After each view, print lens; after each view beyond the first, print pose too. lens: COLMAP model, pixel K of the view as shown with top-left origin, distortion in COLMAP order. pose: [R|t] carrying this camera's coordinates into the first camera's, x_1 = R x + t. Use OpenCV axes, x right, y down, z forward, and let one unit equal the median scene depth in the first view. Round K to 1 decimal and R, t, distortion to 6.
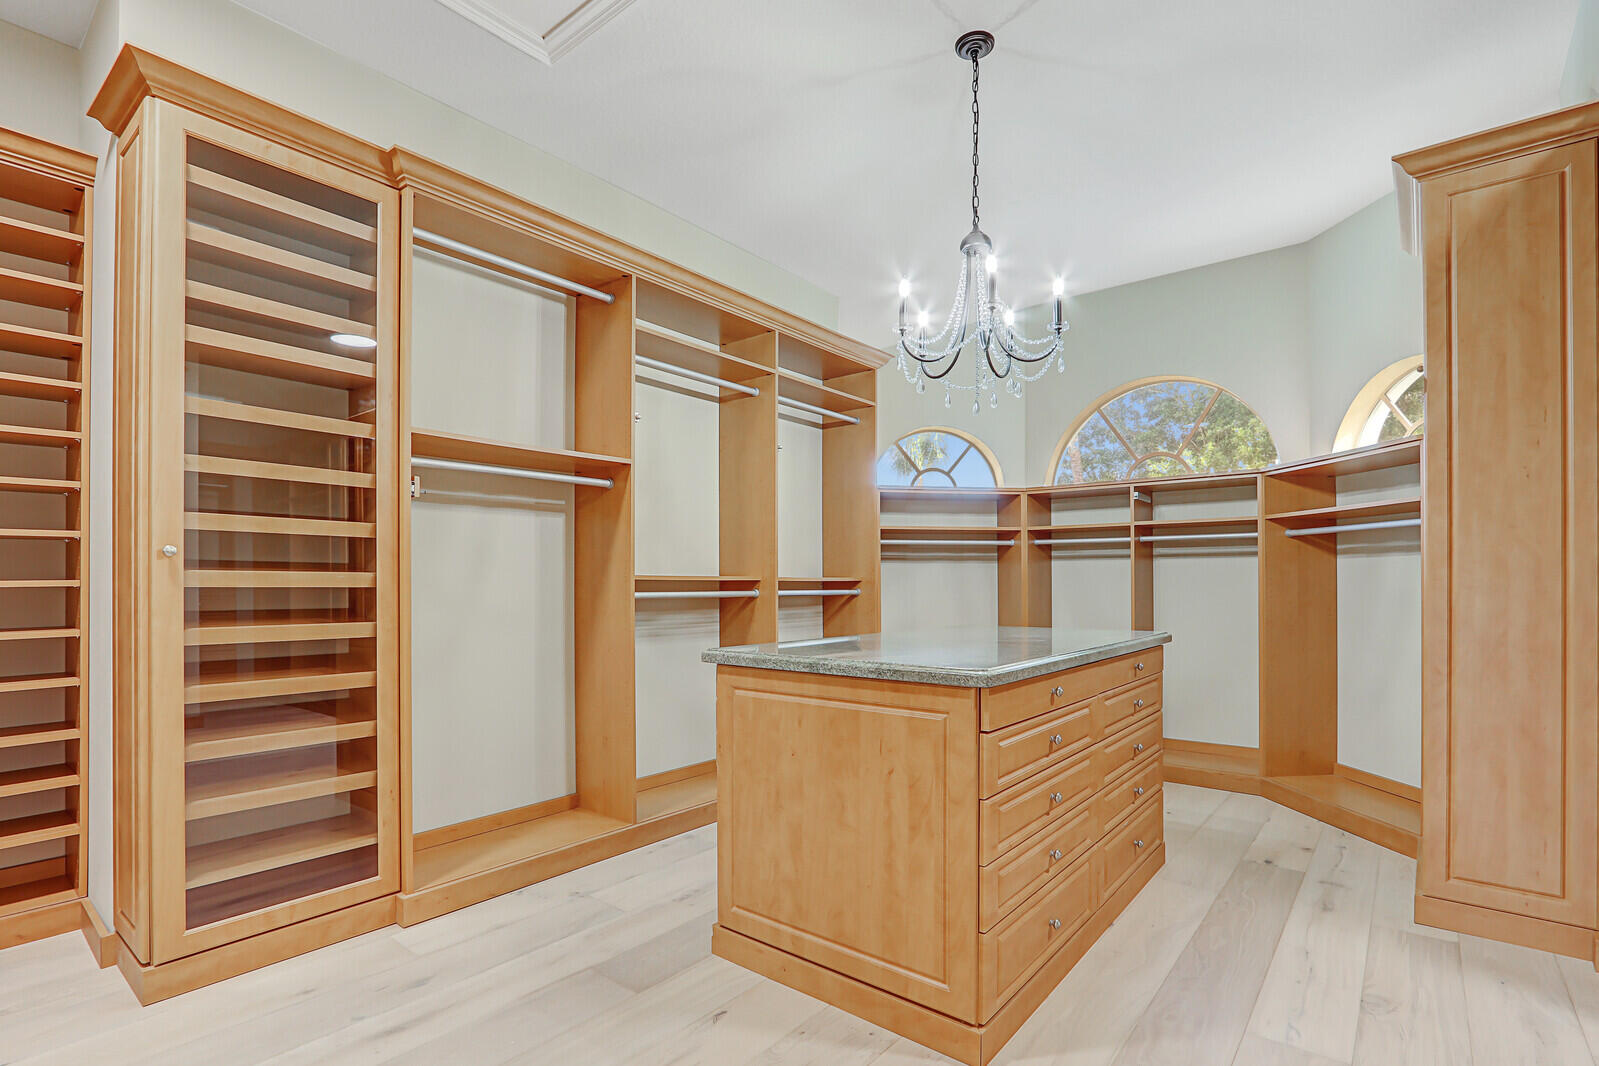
lens RADIAL K [[759.6, 0, 800.3], [0, 759.6, 573.3], [0, 0, 1]] dist [0.002192, 0.000394]
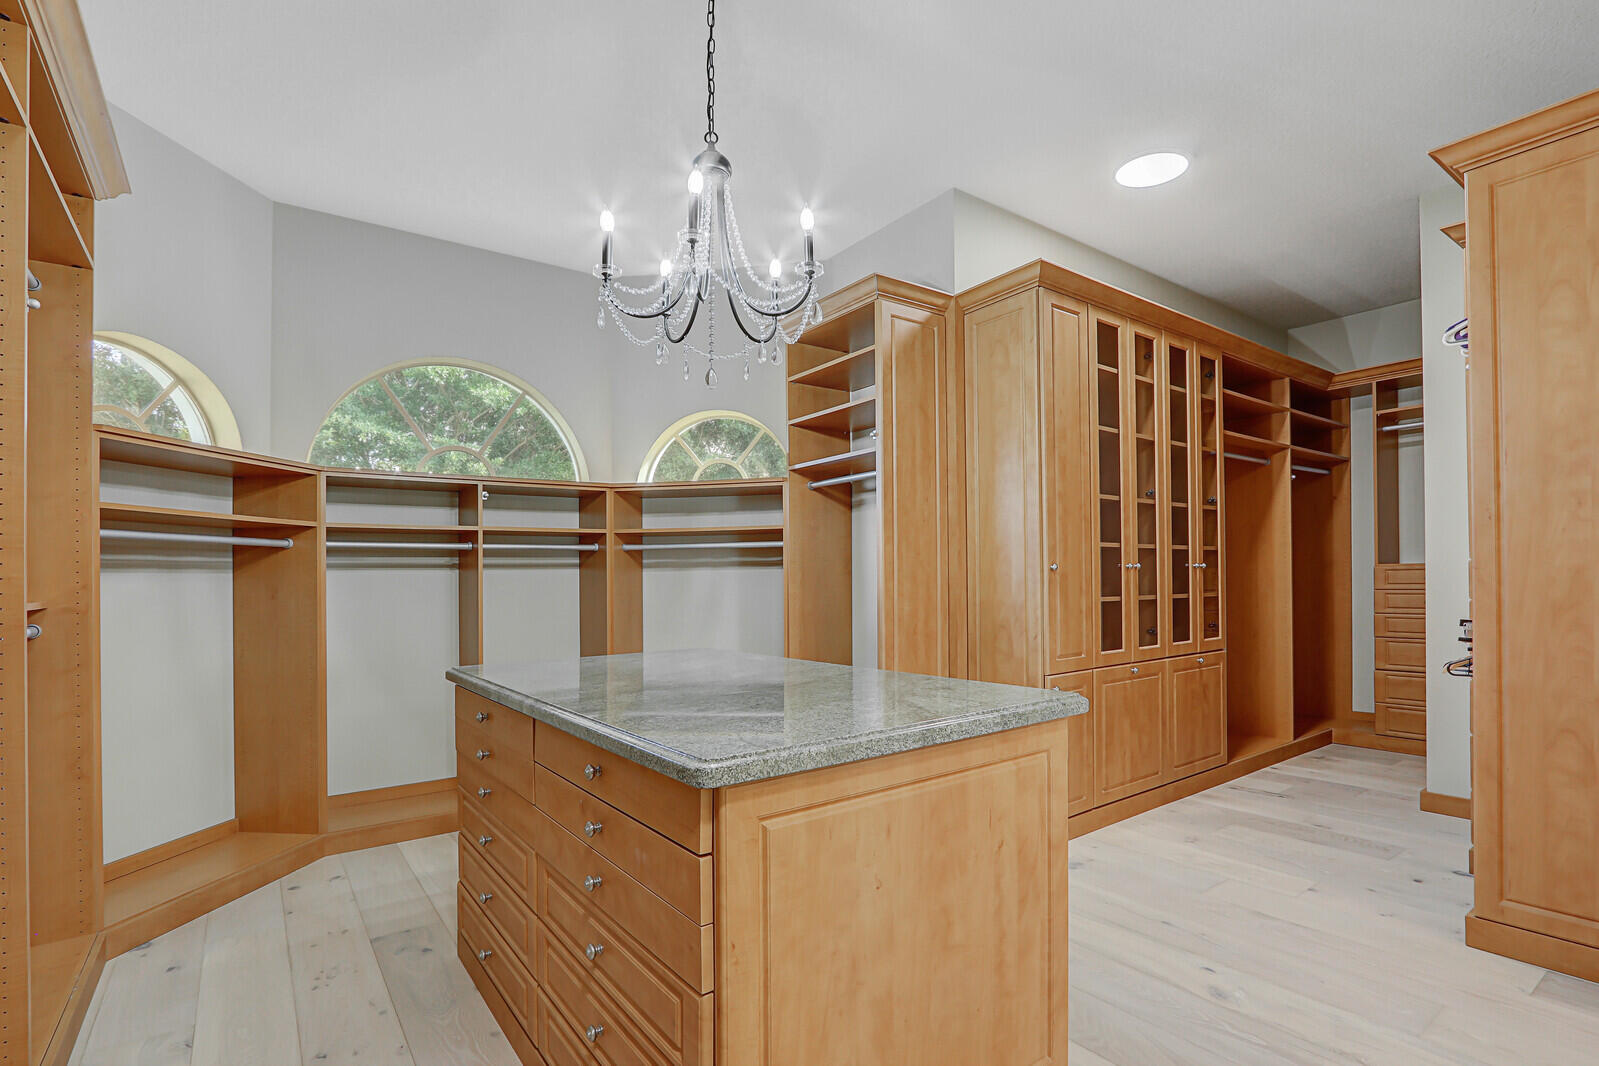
lens RADIAL K [[763.6, 0, 799.8], [0, 763.6, 585.7], [0, 0, 1]] dist [-0.046222, -0.000075]
pose [[0.255281, -0.010075, 0.966814, -0.432603], [0.005672, 0.999944, 0.008922, -0.008881], [-0.966850, 0.003206, 0.255324, 0.633460]]
